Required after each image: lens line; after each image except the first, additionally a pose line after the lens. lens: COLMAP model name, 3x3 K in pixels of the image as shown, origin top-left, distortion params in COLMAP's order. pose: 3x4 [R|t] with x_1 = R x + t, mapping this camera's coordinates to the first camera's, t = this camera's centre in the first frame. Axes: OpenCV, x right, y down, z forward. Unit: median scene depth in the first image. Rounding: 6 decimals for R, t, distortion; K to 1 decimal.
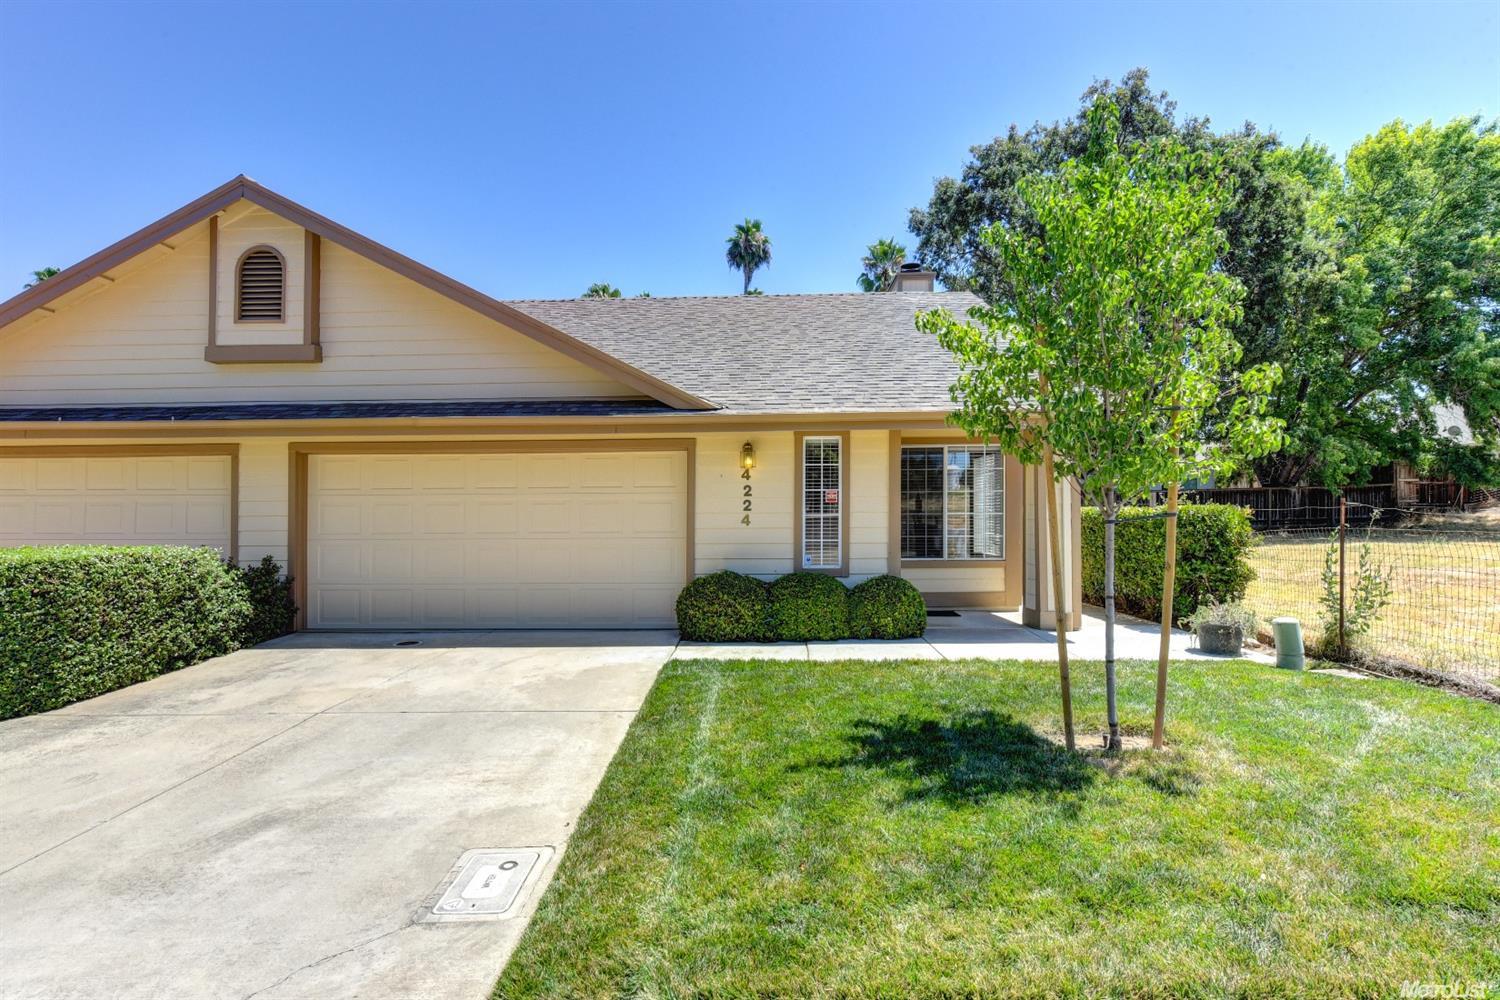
lens RADIAL K [[721.9, 0, 744.6], [0, 721.9, 503.6], [0, 0, 1]] dist [0.000610, -0.000316]
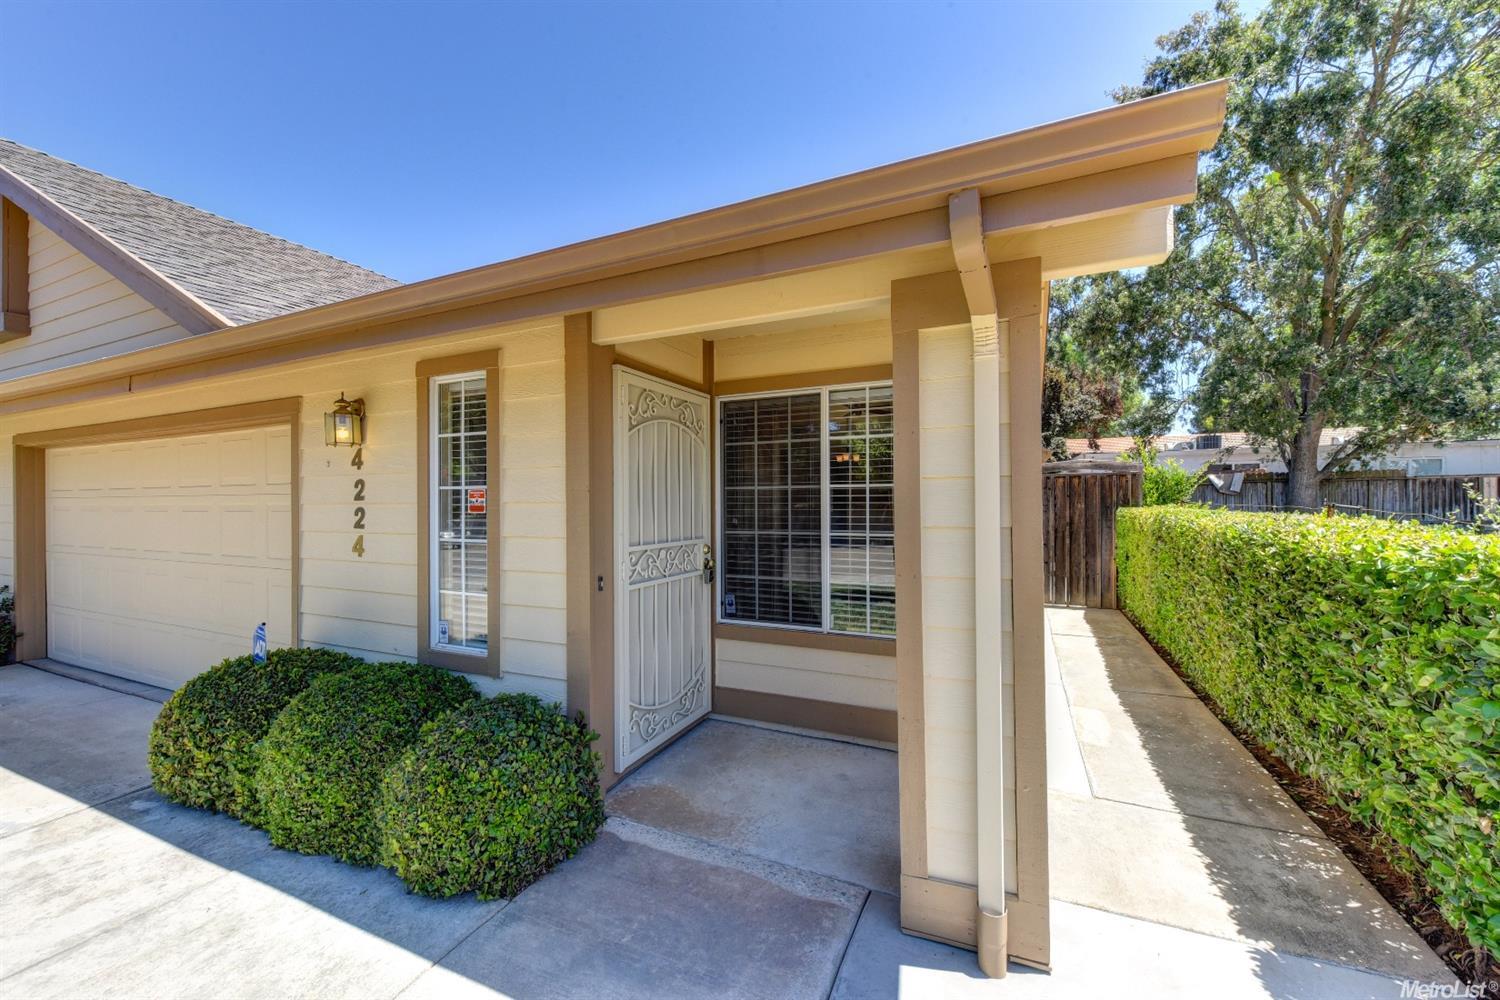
lens RADIAL K [[585.8, 0, 759.0], [0, 585.8, 502.6], [0, 0, 1]] dist [0.003666, -0.000427]
pose [[0.926899, 0.003479, -0.375295, 0.432386], [0.000337, 0.999949, 0.010103, -0.012893], [0.375311, -0.009491, 0.926850, 0.711188]]
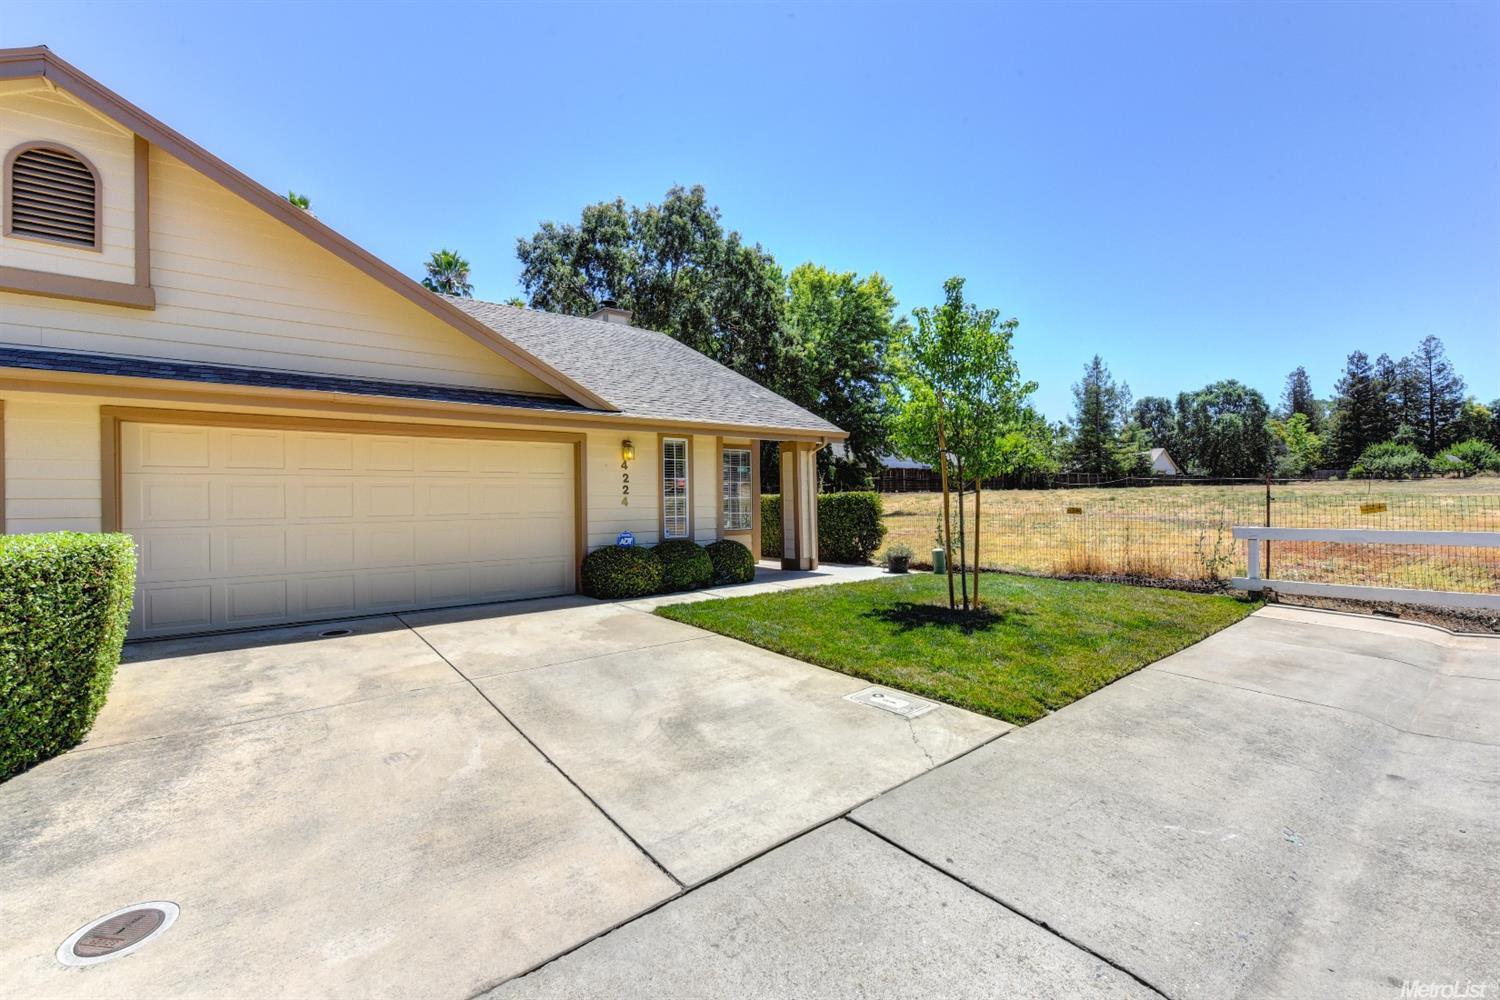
lens RADIAL K [[620.8, 0, 748.1], [0, 620.8, 496.5], [0, 0, 1]] dist [0.001904, -0.000126]
pose [[0.773837, 0.001193, 0.633383, -0.513723], [-0.000132, 0.999999, -0.001722, 0.016099], [-0.633384, 0.001249, 0.773836, 0.029948]]
